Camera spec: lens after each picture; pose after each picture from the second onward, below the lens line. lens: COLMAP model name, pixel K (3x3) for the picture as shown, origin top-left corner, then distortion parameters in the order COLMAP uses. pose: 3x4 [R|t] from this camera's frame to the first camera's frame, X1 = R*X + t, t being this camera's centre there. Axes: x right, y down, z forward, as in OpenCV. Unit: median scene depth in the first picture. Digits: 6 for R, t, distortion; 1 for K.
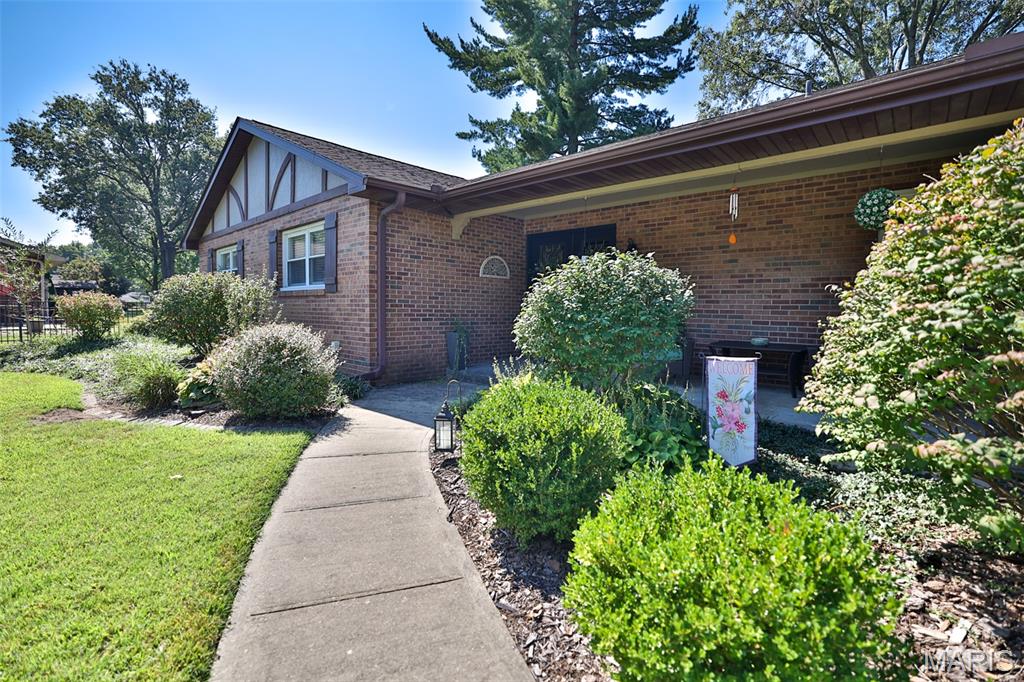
lens RADIAL K [[476.4, 0, 508.8], [0, 476.4, 333.5], [0, 0, 1]] dist [-0.044506, 0.016976]
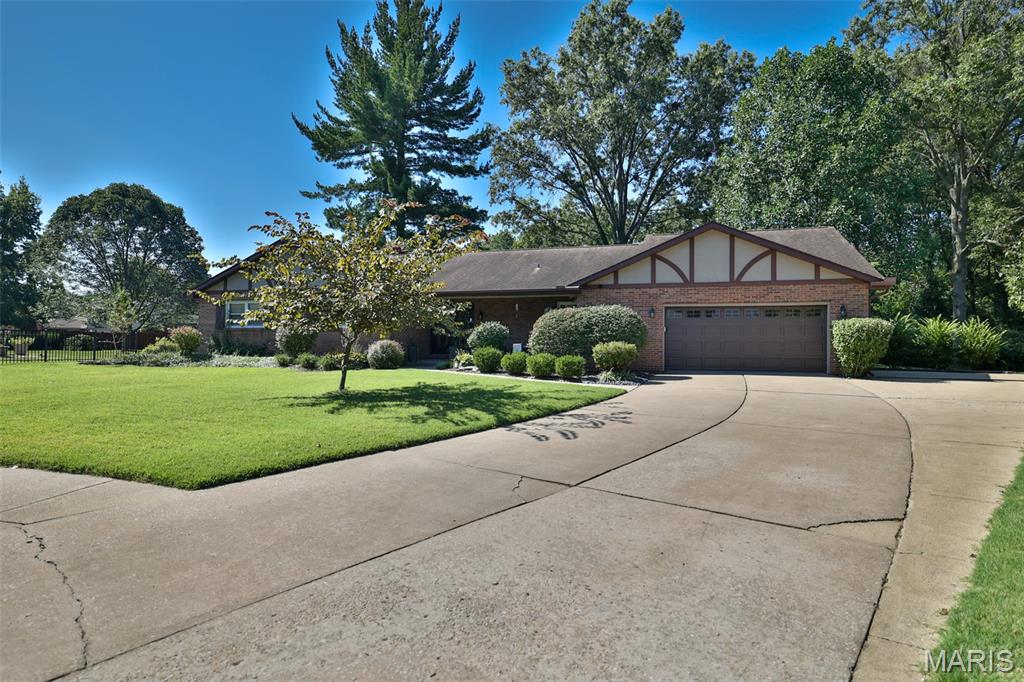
lens RADIAL K [[582.5, 0, 515.0], [0, 582.5, 338.6], [0, 0, 1]] dist [-0.015901, 0.000451]
pose [[0.905045, 0.004090, 0.425296, -0.983990], [0.023813, 0.997898, -0.060271, 0.161214], [-0.424649, 0.064676, 0.903045, -2.049791]]
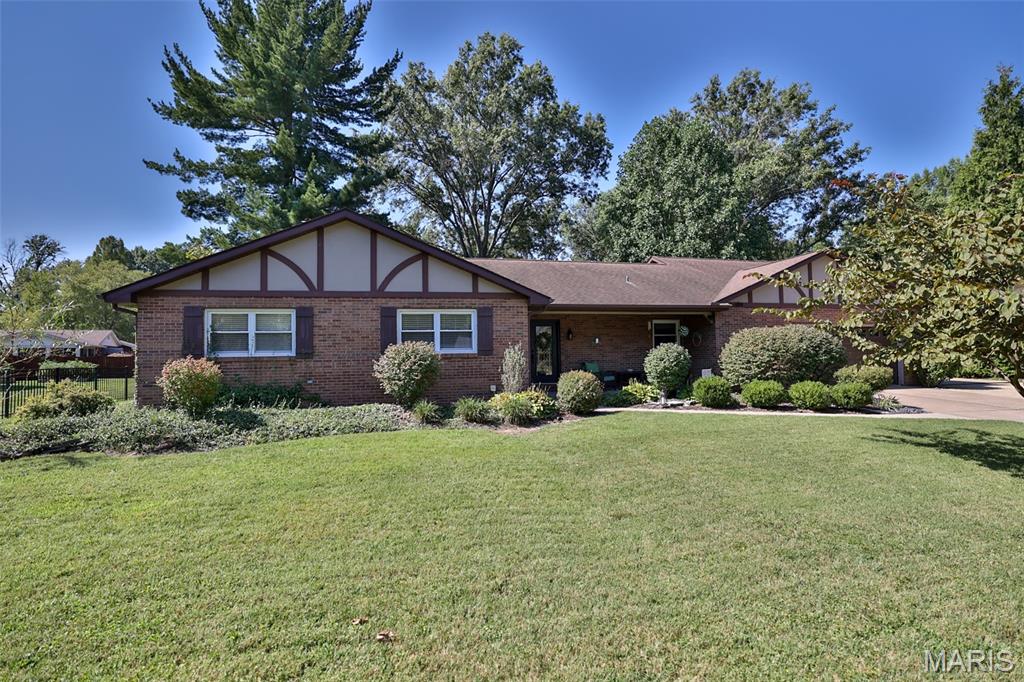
lens RADIAL K [[476.4, 0, 529.3], [0, 476.4, 340.3], [0, 0, 1]] dist [-0.044506, 0.016976]
pose [[0.540754, 0.005291, 0.841164, -1.785825], [0.069786, 0.996251, -0.051130, -0.048055], [-0.838281, 0.086351, 0.538357, -0.003625]]
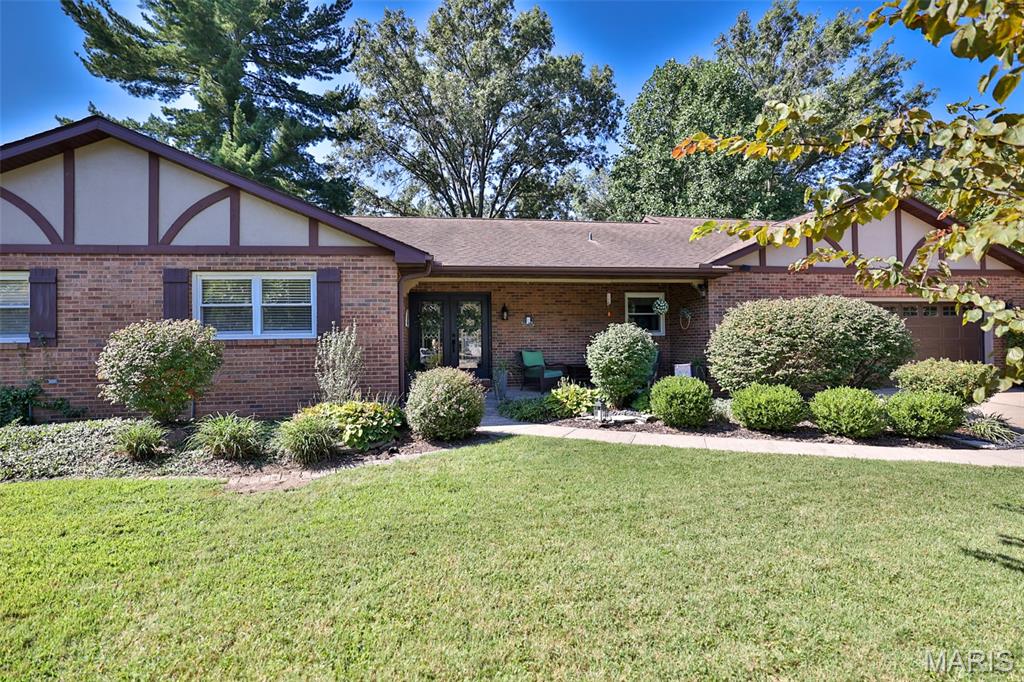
lens RADIAL K [[476.4, 0, 521.3], [0, 476.4, 341.0], [0, 0, 1]] dist [-0.044506, 0.016976]
pose [[0.608173, -0.021234, 0.793520, -1.029091], [0.065656, 0.997563, -0.023627, -0.037704], [-0.791085, 0.066468, 0.608085, 0.012563]]
